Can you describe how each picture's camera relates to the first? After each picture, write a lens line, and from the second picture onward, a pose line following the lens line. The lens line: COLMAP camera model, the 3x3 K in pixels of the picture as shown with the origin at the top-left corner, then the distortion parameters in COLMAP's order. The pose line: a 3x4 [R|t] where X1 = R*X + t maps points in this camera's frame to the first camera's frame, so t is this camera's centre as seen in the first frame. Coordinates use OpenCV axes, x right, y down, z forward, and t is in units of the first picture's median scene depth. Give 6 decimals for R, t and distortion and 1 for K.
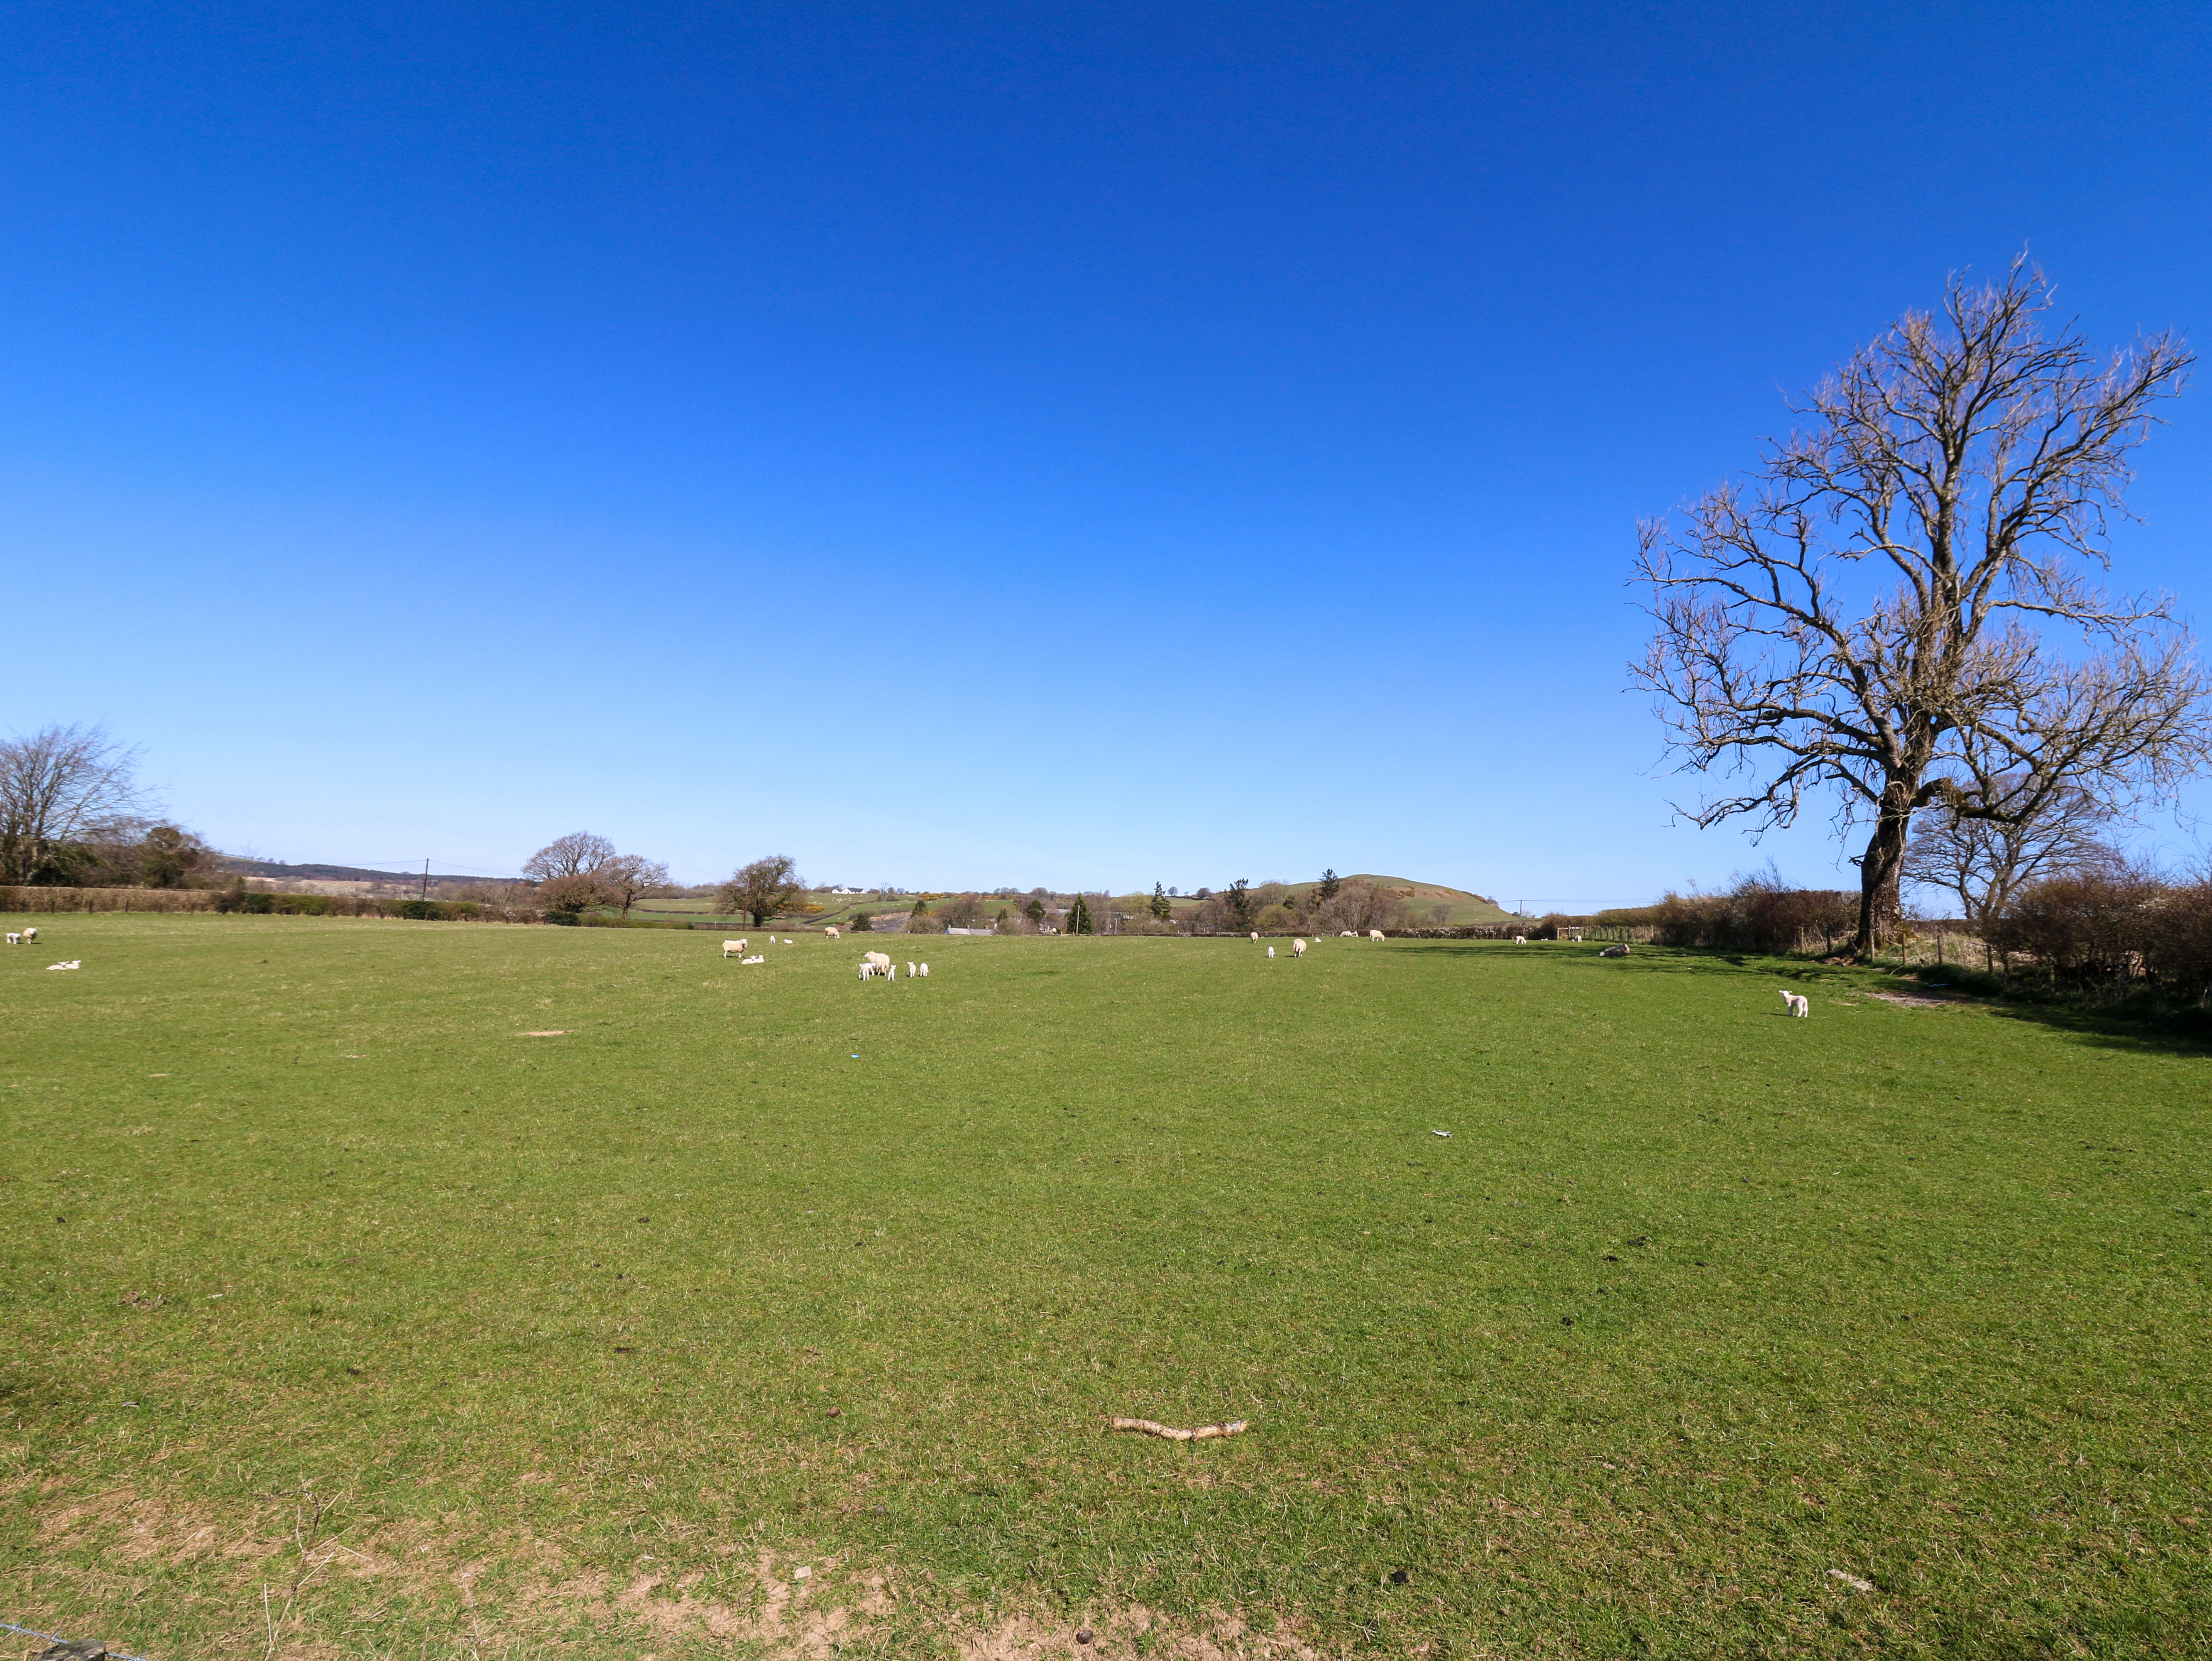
lens RADIAL K [[1226.8, 0, 1104.4], [0, 1226.8, 840.0], [0, 0, 1]] dist [-0.002974, -0.001326]
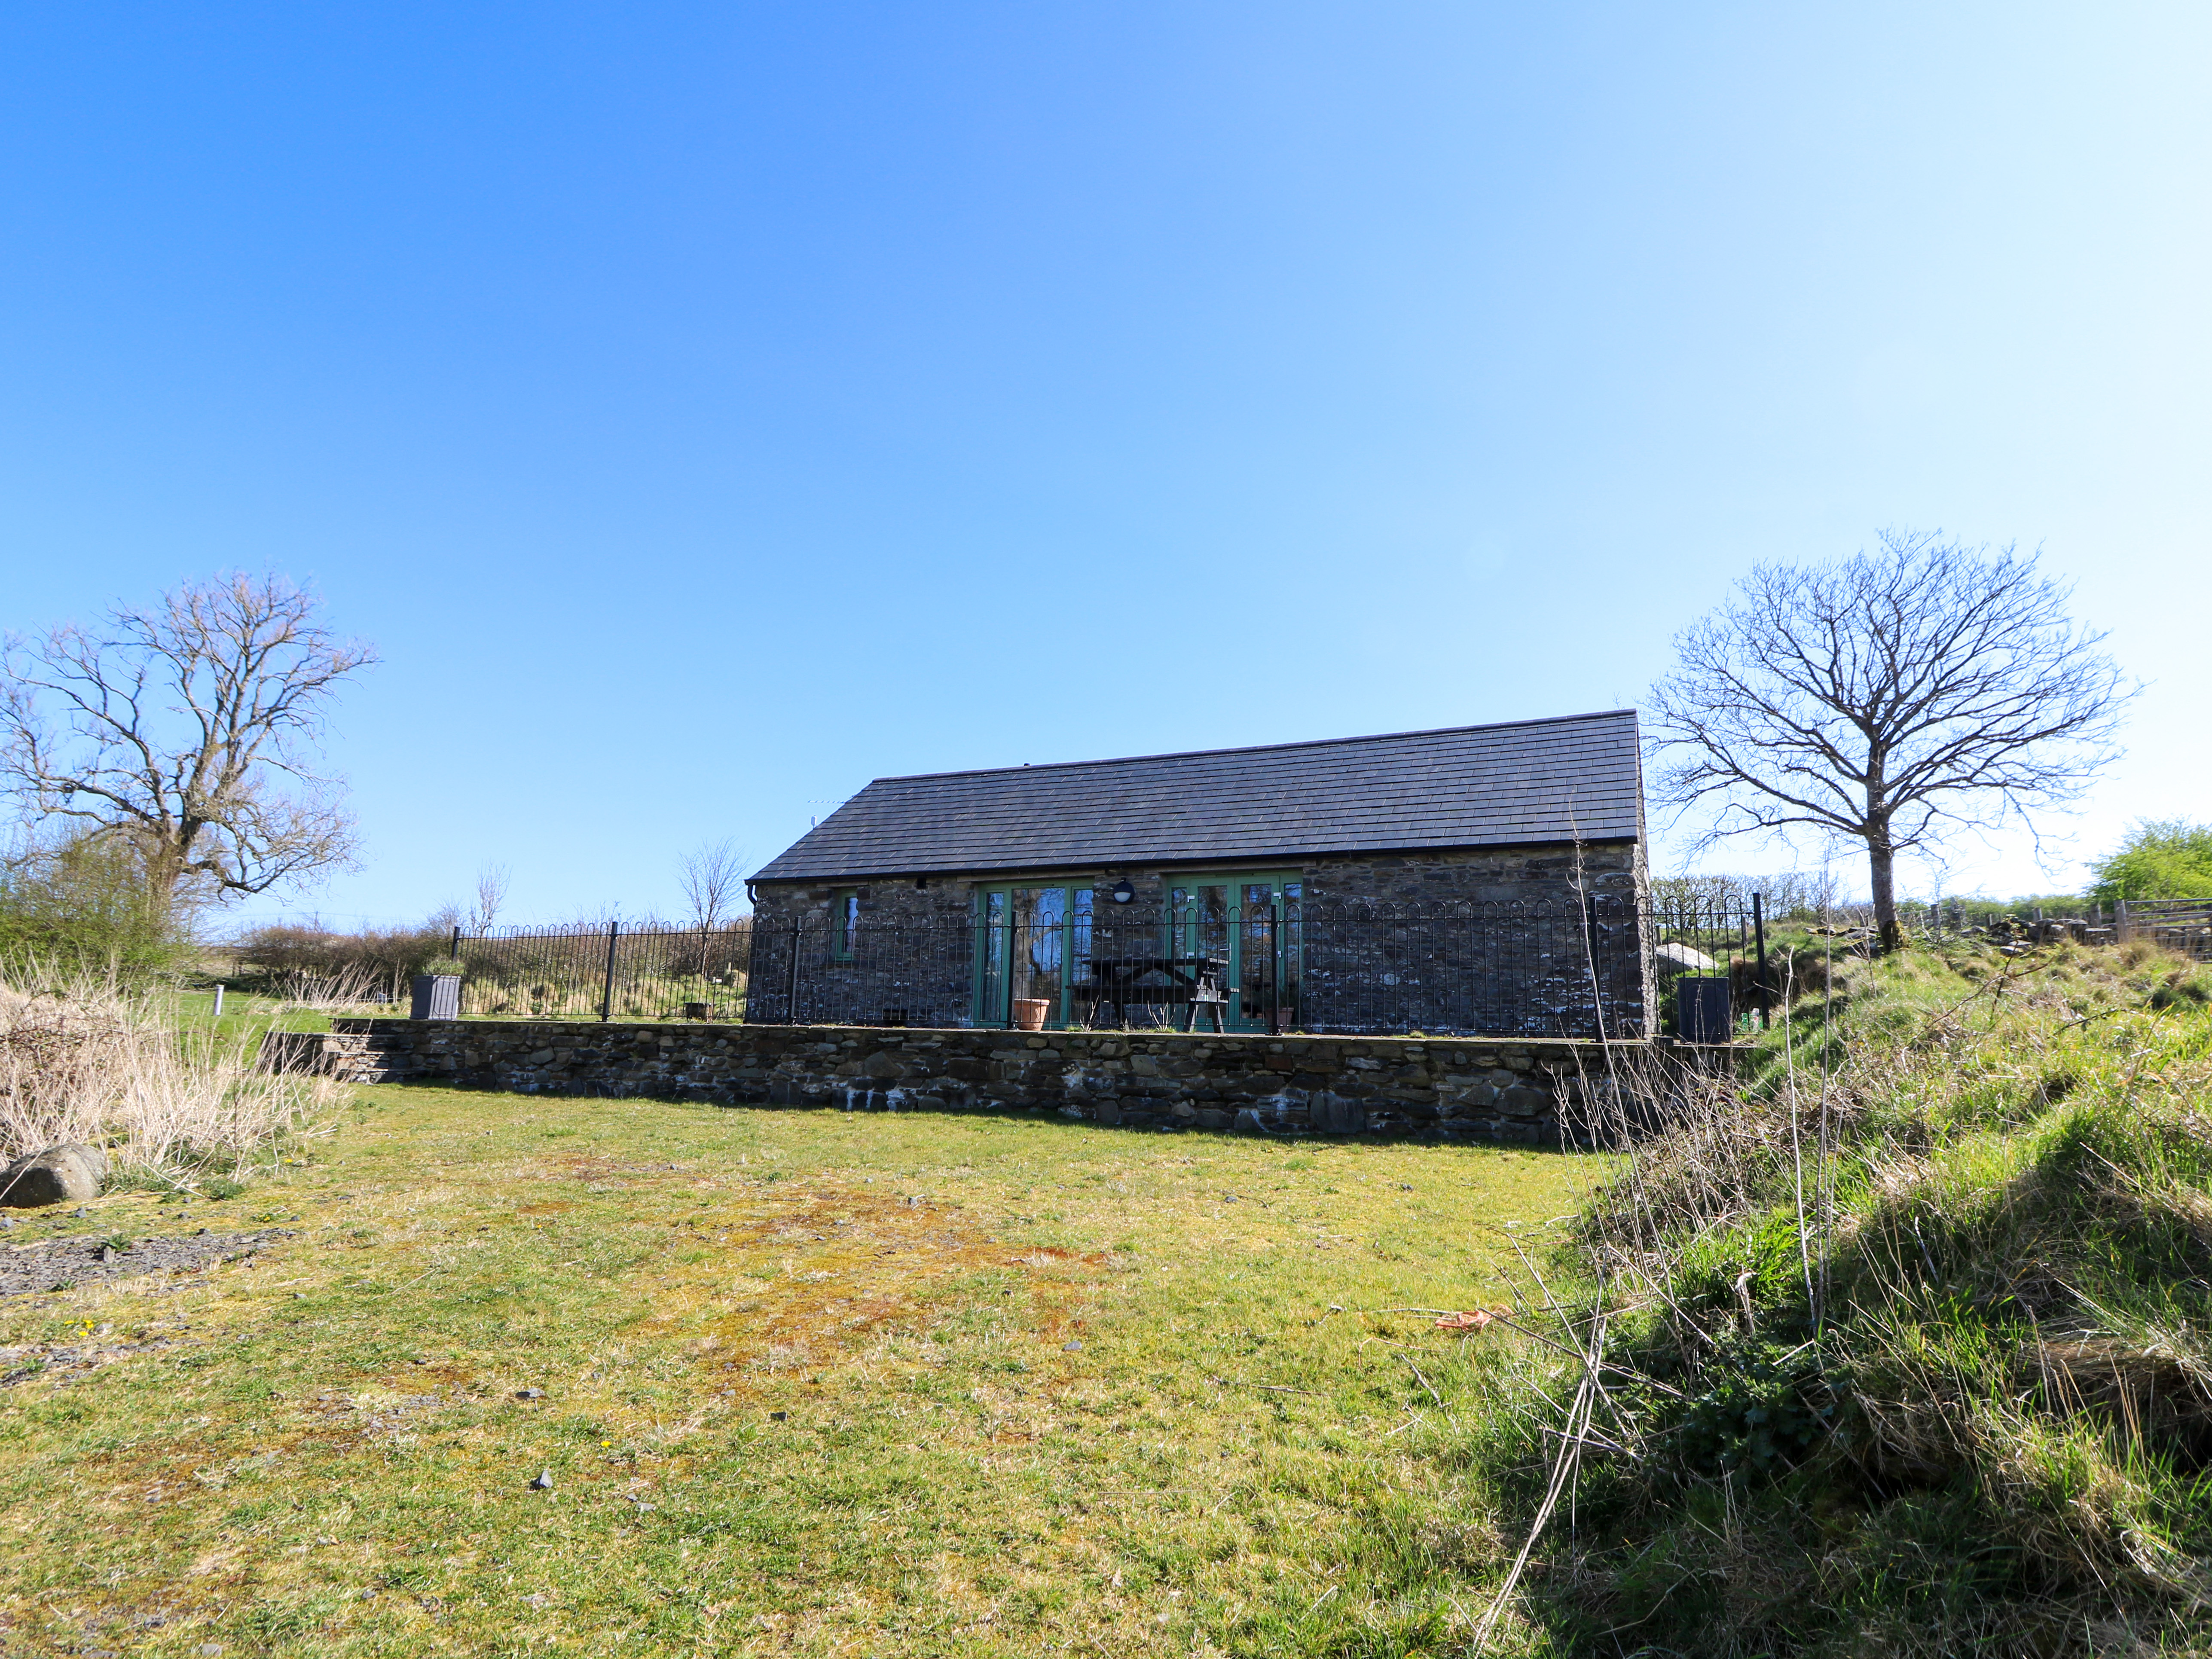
lens RADIAL K [[1226.6, 0, 1104.4], [0, 1226.6, 839.0], [0, 0, 1]] dist [-0.002974, -0.001326]
pose [[0.240312, 0.125554, 0.962541, -0.515830], [-0.099950, 0.989530, -0.104120, -0.022454], [-0.965536, -0.071185, 0.250346, -0.473940]]
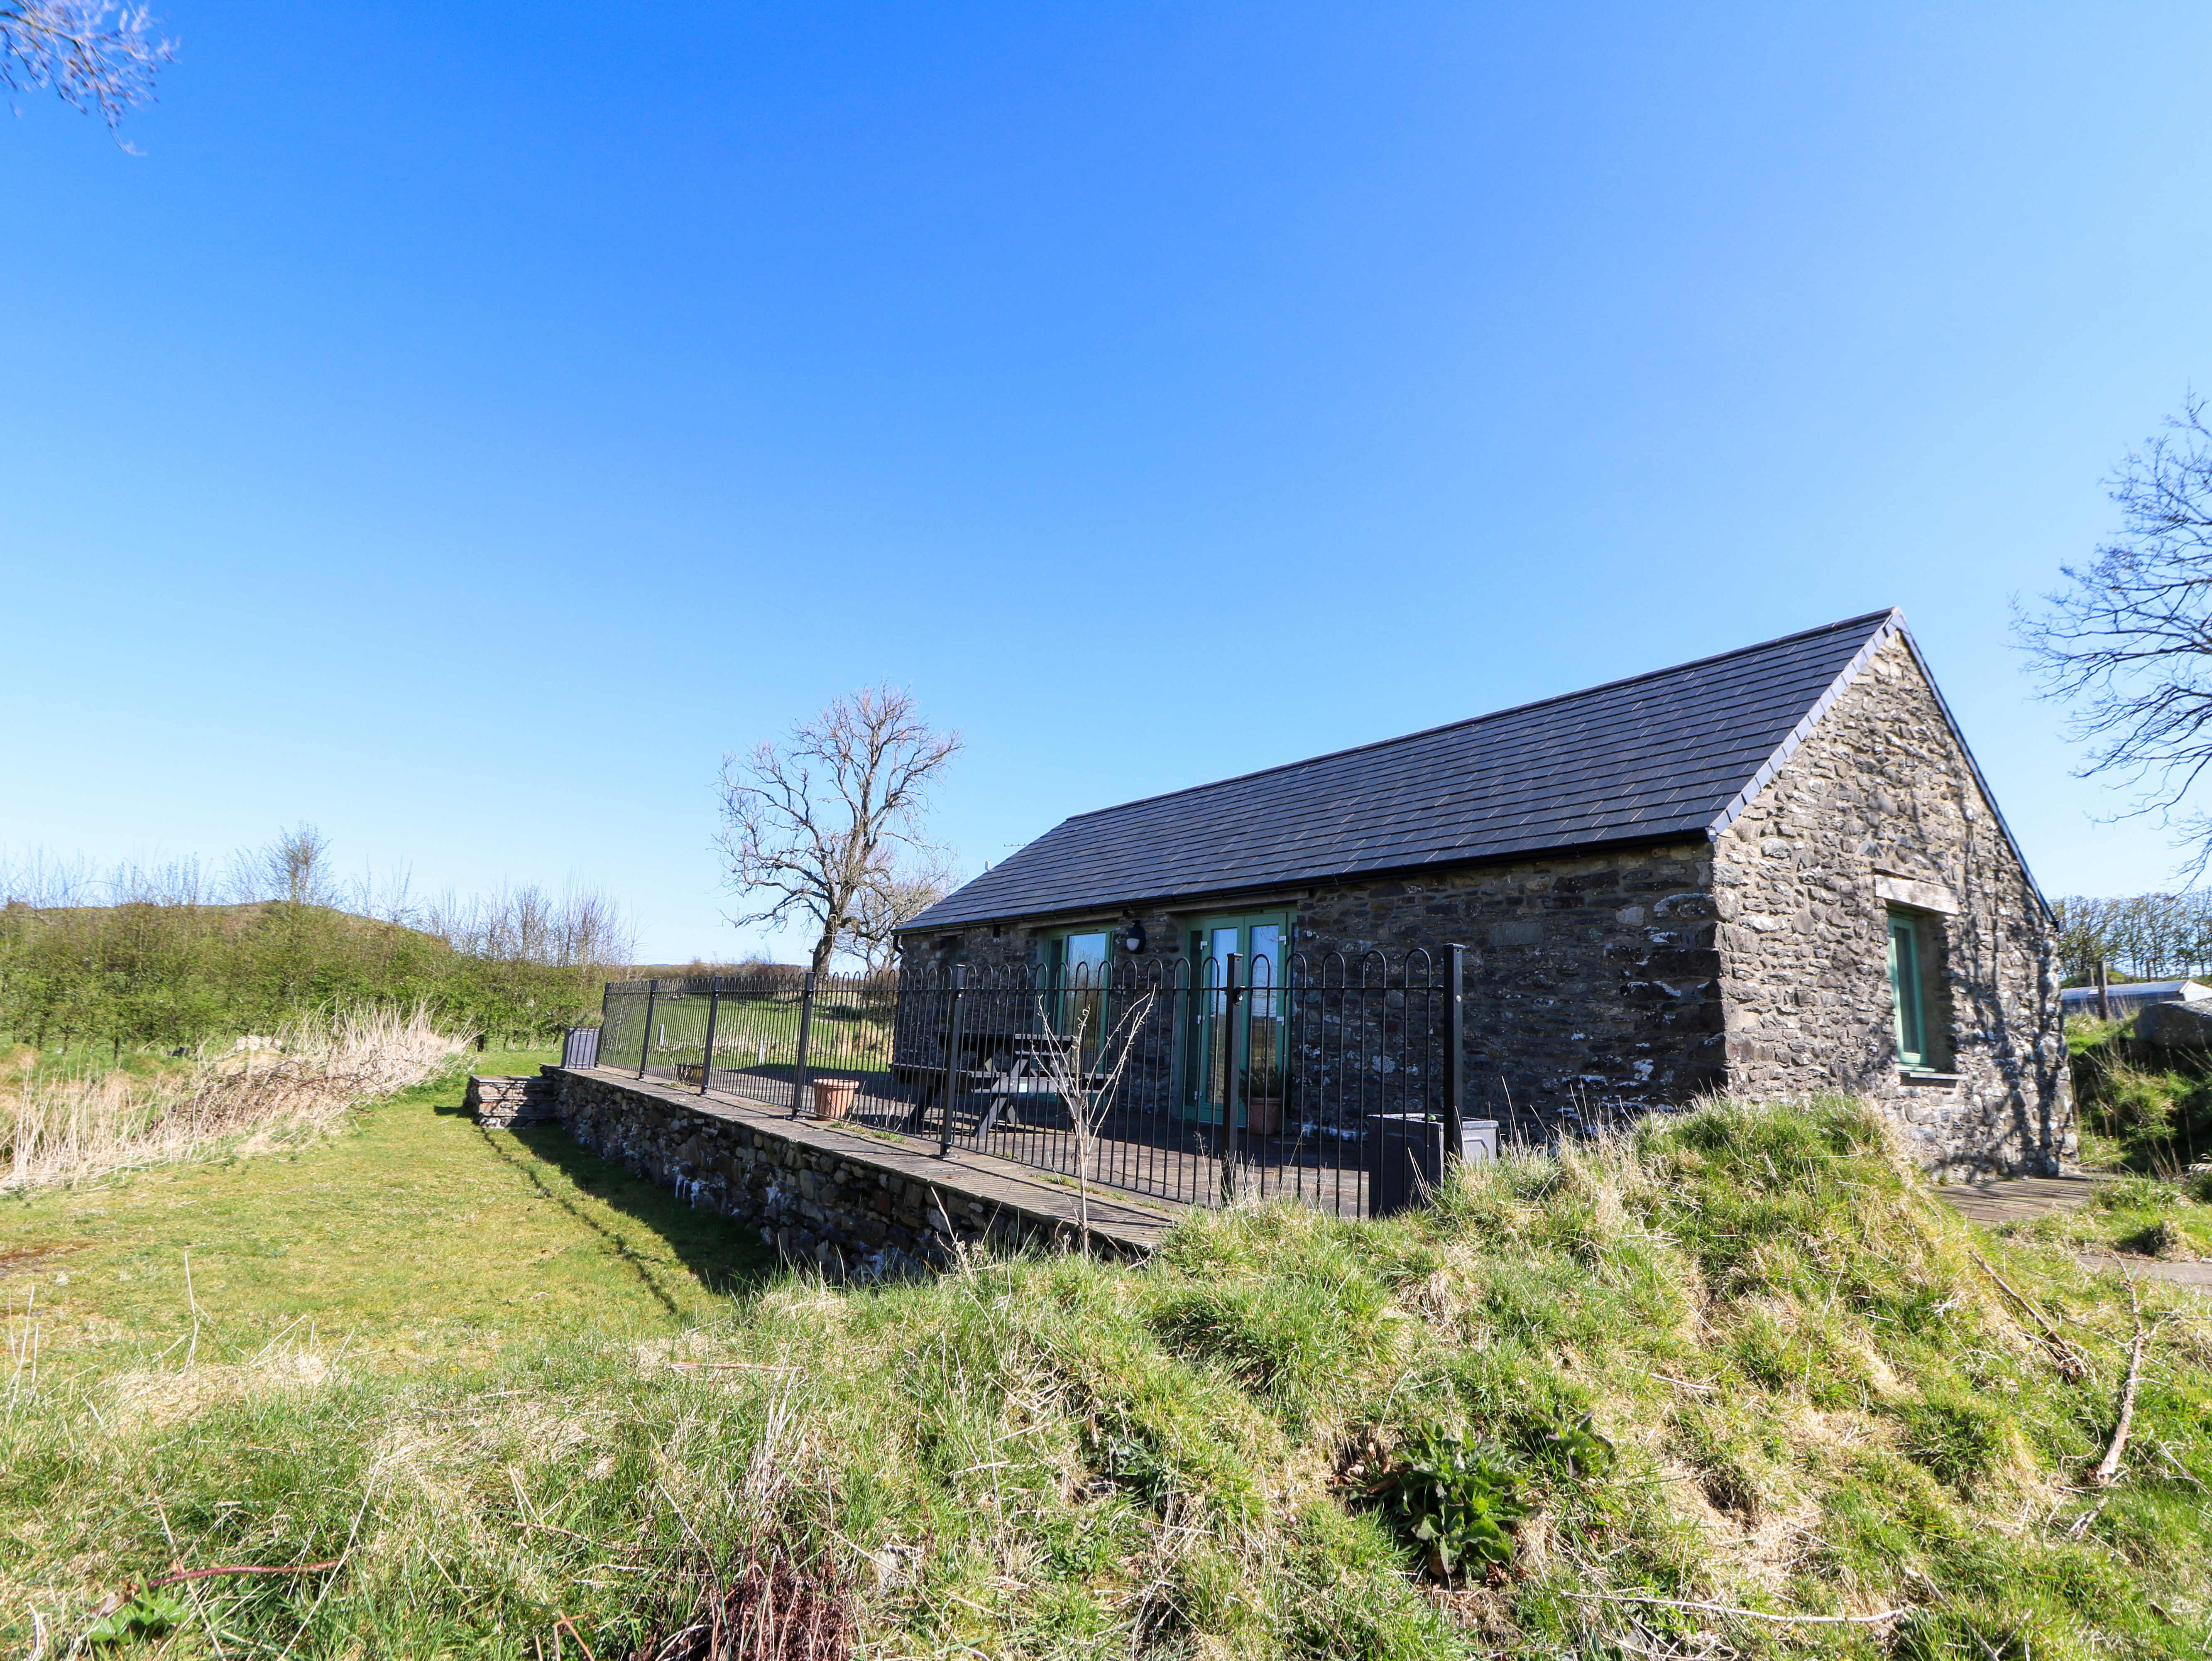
lens RADIAL K [[1160.1, 0, 1107.8], [0, 1160.1, 850.2], [0, 0, 1]] dist [0.002760, -0.013877]
pose [[0.688663, 0.119847, 0.715109, -0.370387], [-0.093518, 0.992689, -0.076307, -0.043840], [-0.719026, -0.014326, 0.694836, -0.572273]]
